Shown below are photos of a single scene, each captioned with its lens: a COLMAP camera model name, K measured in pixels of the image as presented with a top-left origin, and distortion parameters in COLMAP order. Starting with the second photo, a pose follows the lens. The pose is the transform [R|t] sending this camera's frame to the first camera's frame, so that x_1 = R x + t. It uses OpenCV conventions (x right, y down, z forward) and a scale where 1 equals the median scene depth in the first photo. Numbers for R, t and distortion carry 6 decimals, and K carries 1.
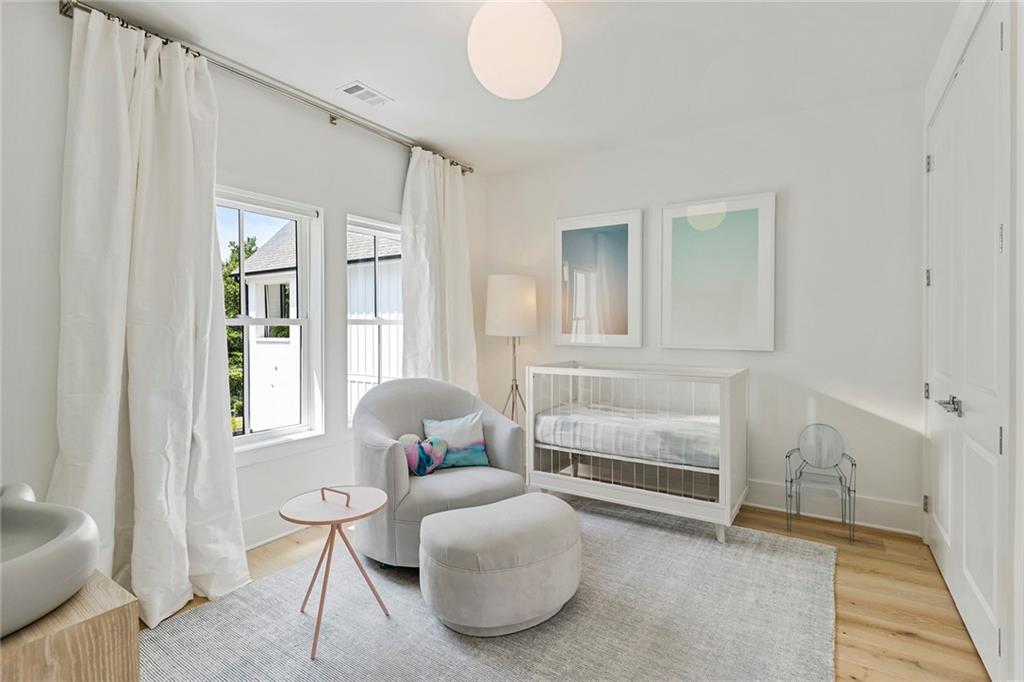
lens RADIAL K [[491.4, 0, 512.0], [0, 491.4, 341.0], [0, 0, 1]] dist [-0.000566, 0.000034]
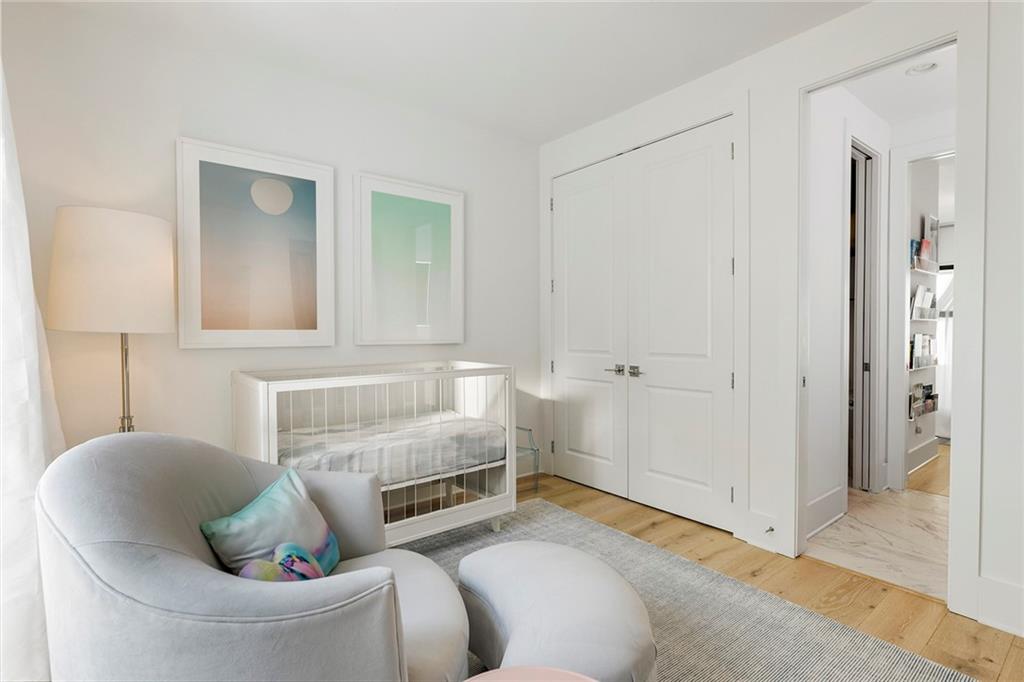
lens RADIAL K [[491.4, 0, 512.0], [0, 491.4, 341.0], [0, 0, 1]] dist [-0.000566, 0.000034]
pose [[0.323243, -0.023877, 0.946015, -0.490647], [0.028936, 0.999464, 0.015339, 0.002672], [-0.945873, 0.022415, 0.323761, 0.609570]]
